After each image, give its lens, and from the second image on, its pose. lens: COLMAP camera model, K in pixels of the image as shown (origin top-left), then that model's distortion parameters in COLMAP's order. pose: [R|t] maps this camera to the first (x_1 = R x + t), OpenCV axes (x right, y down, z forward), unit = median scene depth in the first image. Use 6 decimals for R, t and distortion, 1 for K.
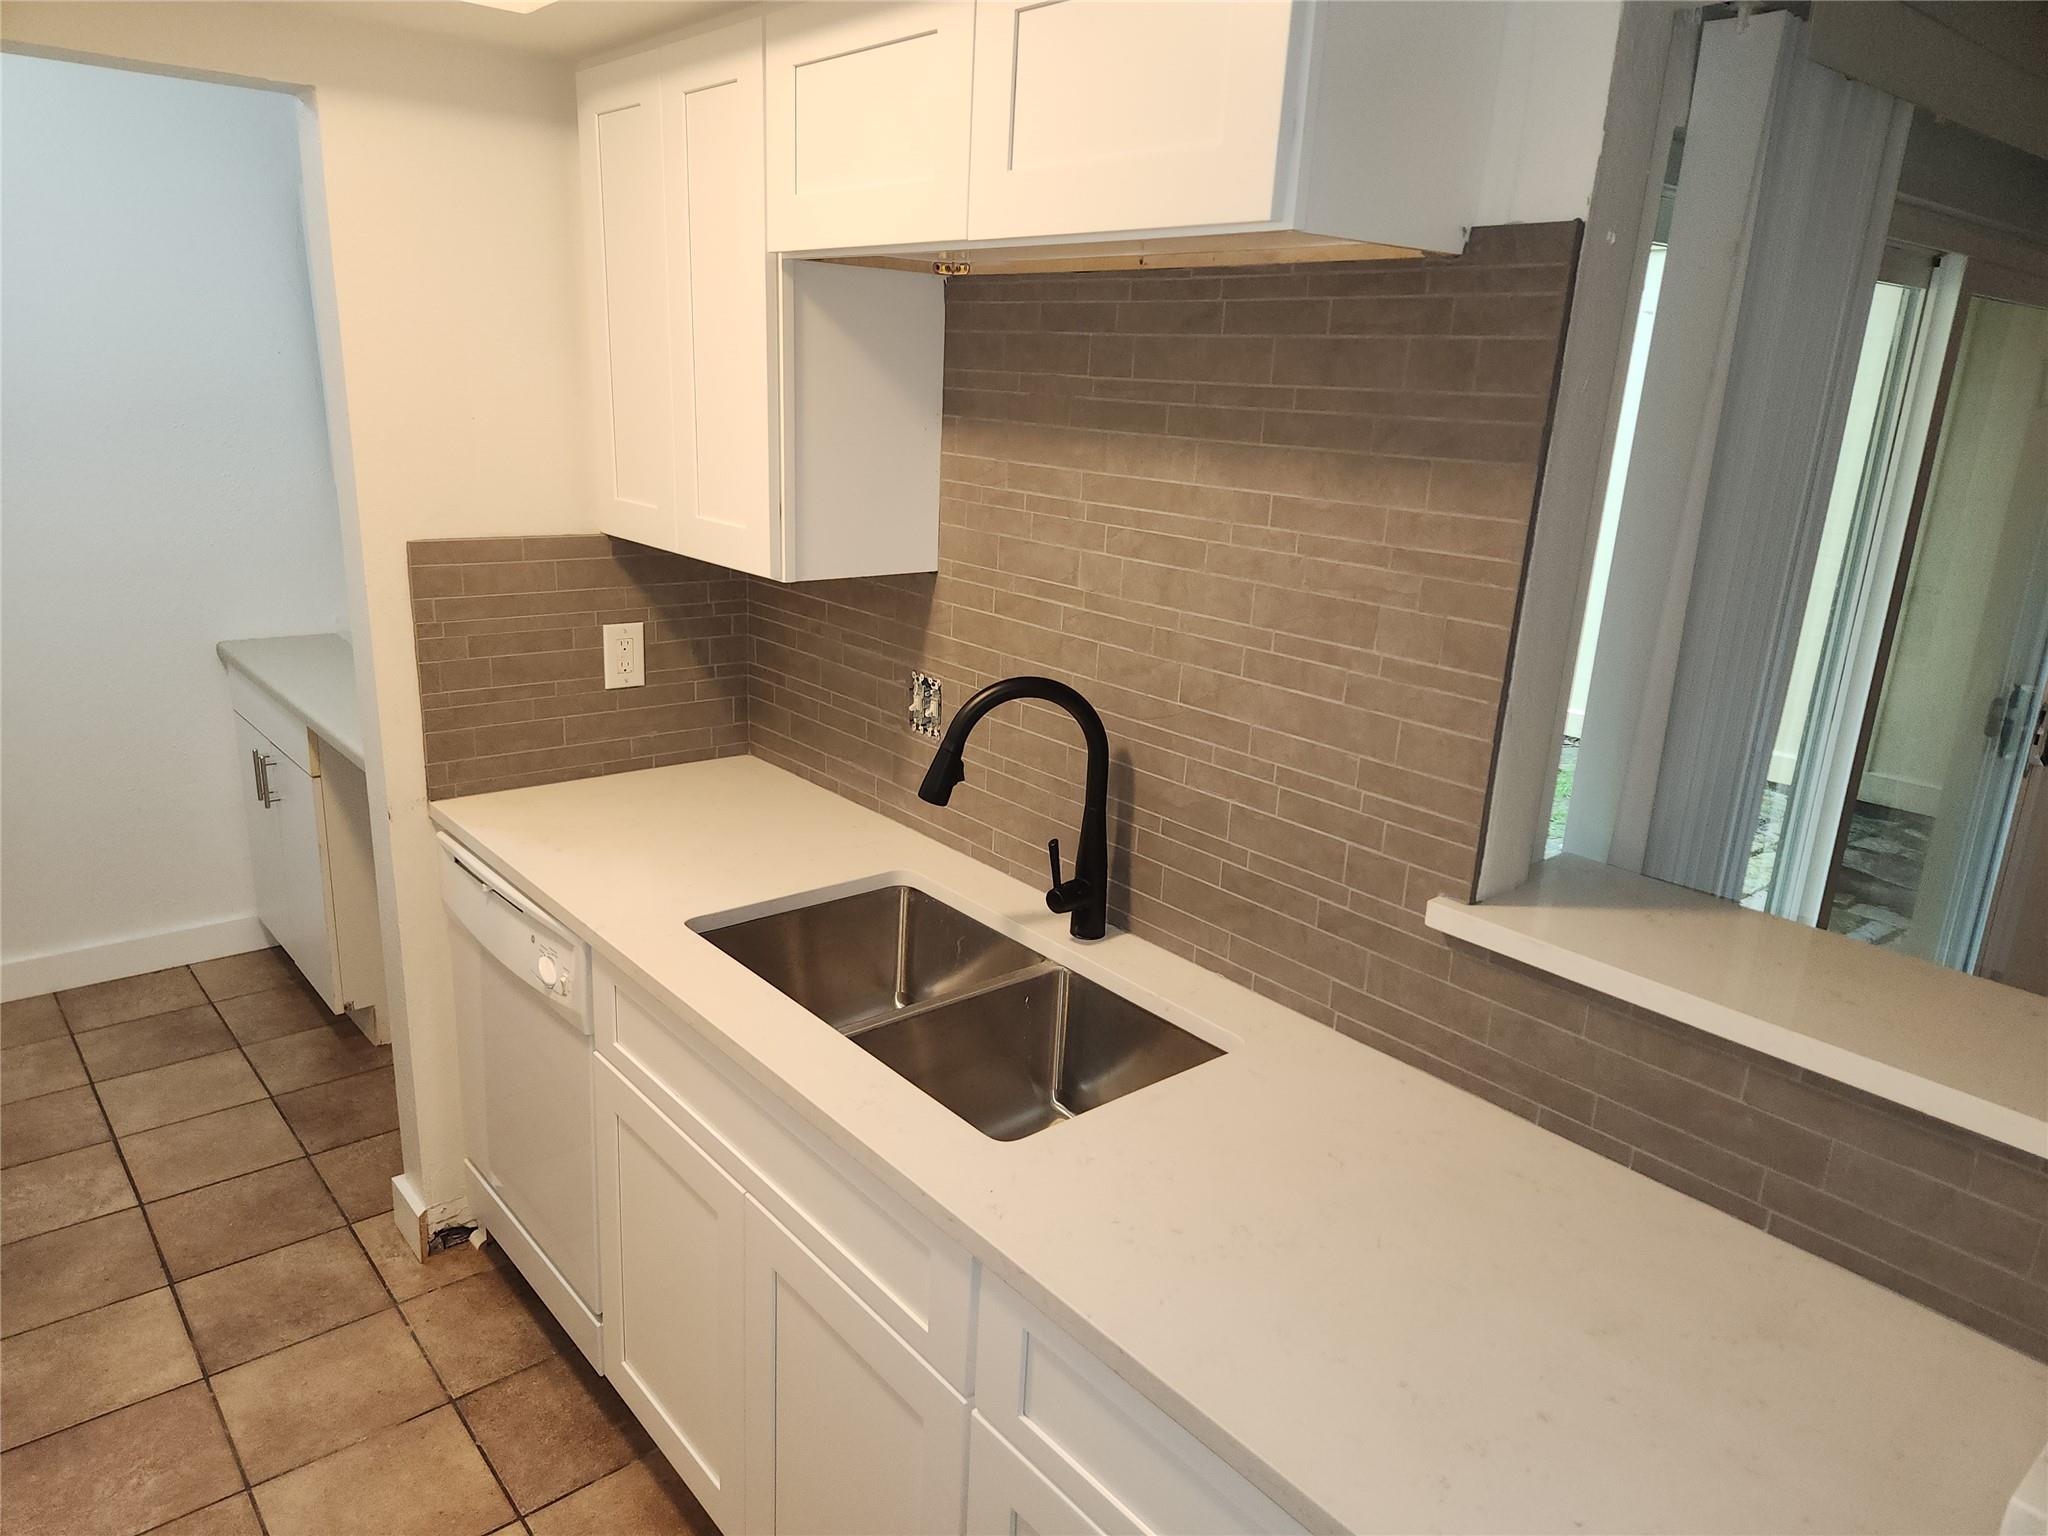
lens RADIAL K [[1368.9, 0, 1024.0], [0, 1368.9, 768.0], [0, 0, 1]] dist [0.018487, -0.000358]
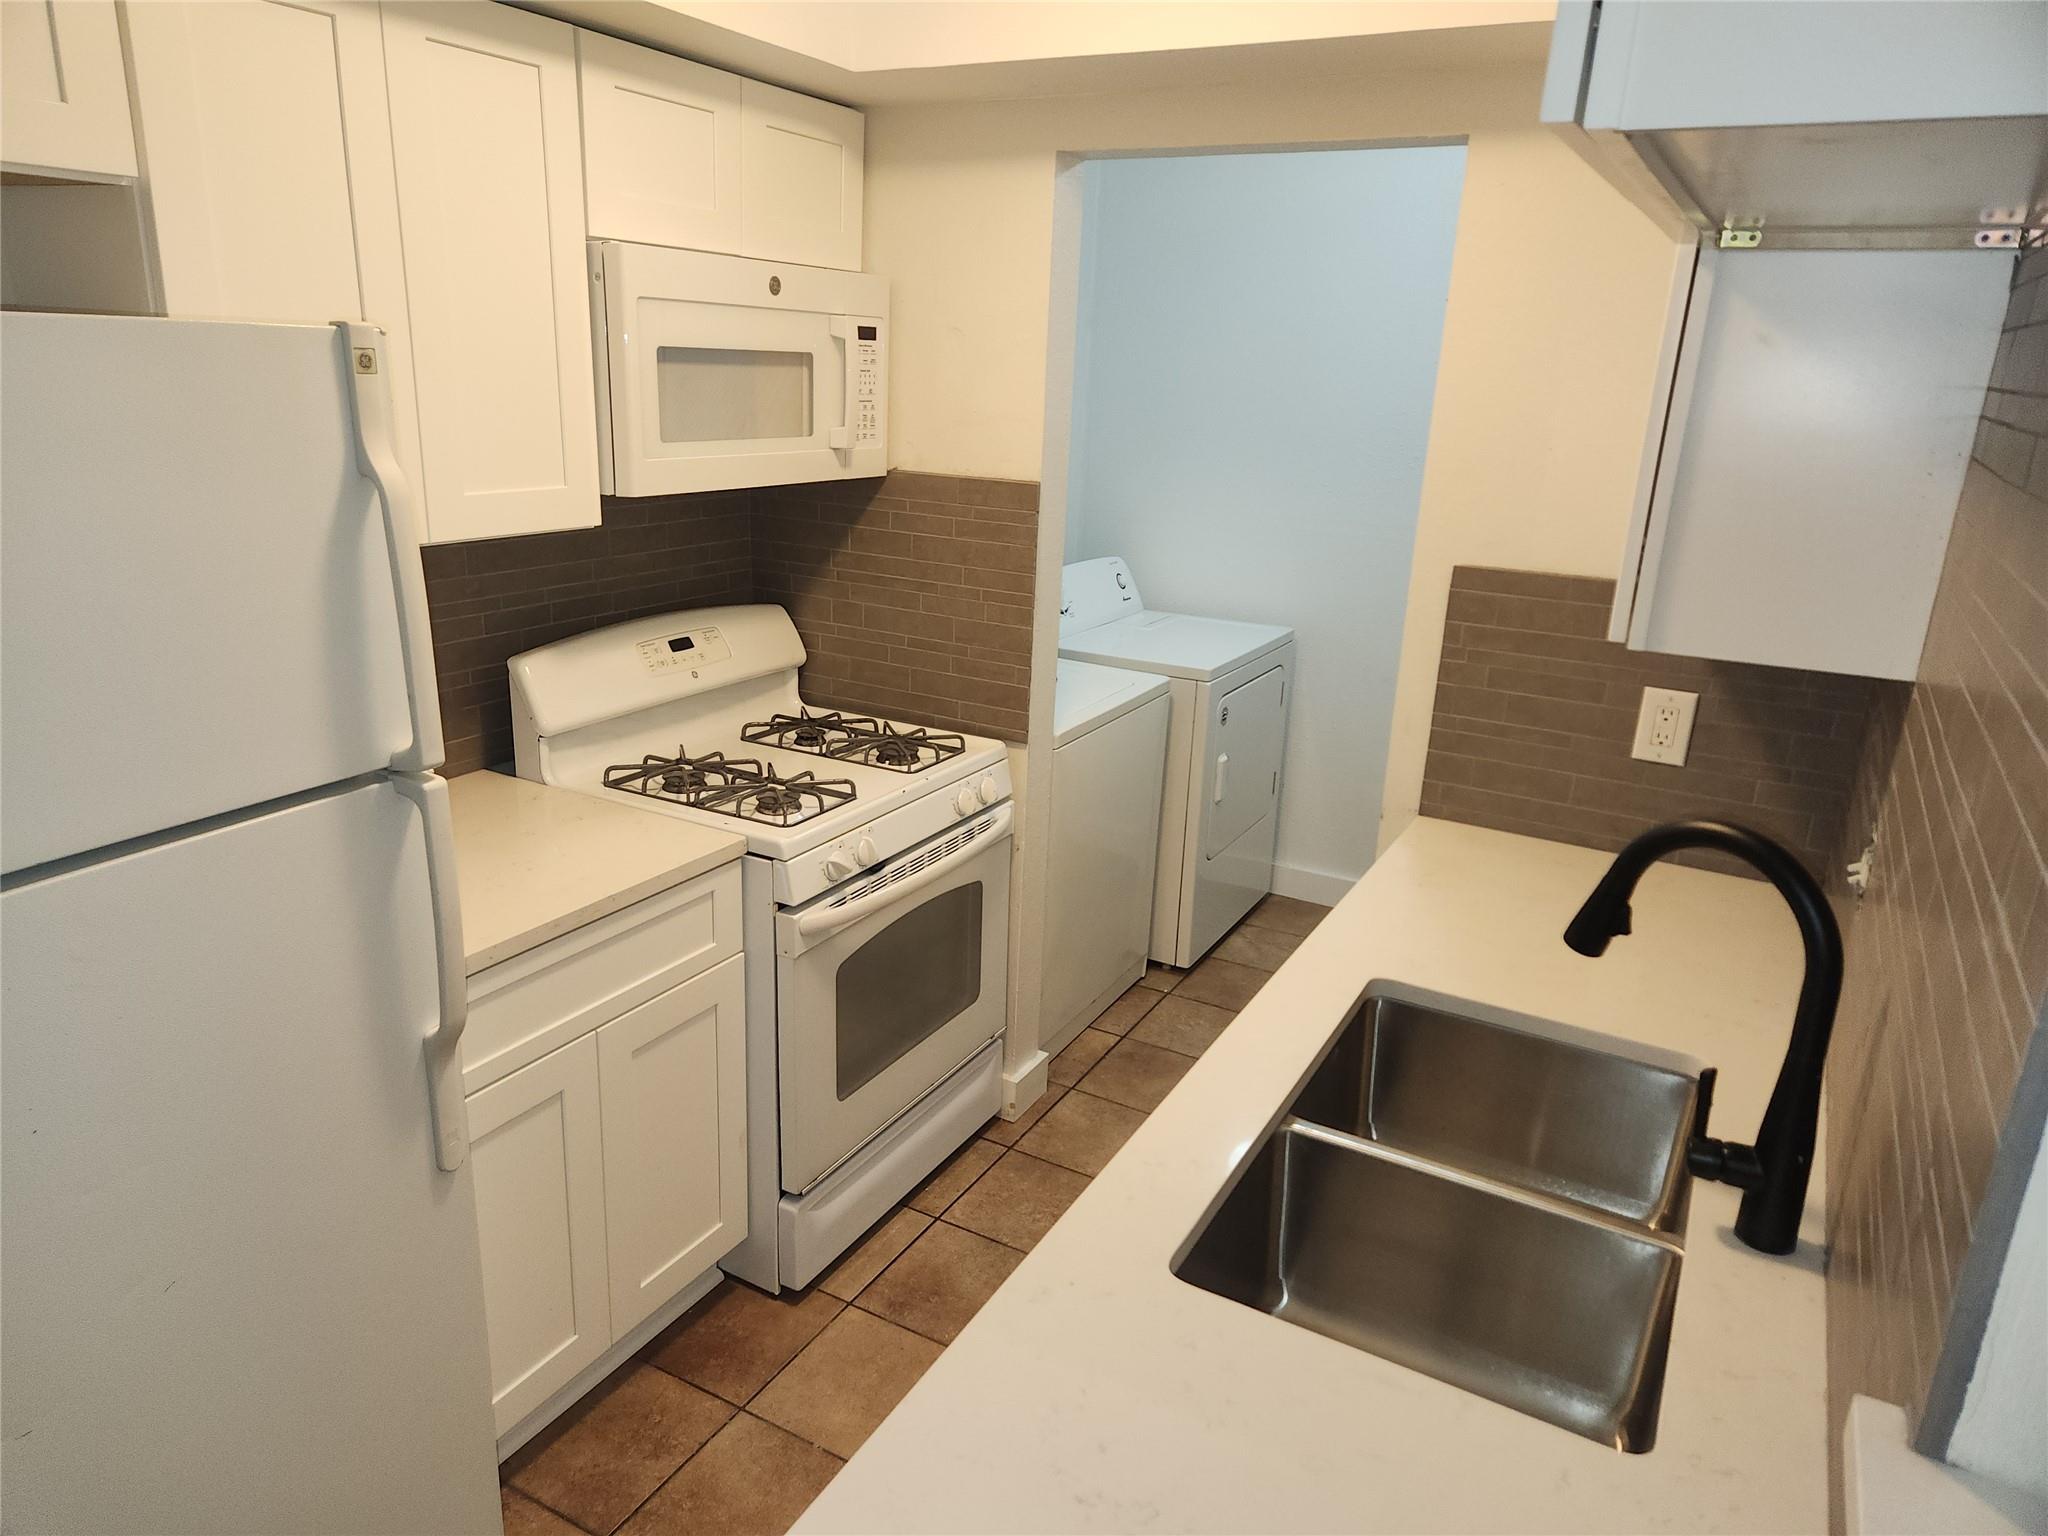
lens RADIAL K [[1368.9, 0, 1024.0], [0, 1368.9, 768.0], [0, 0, 1]] dist [0.018487, -0.000358]
pose [[0.354751, 0.236910, -0.904447, 0.386434], [-0.279370, 0.950029, 0.139272, -0.070017], [0.892247, 0.203268, 0.403210, 0.314677]]
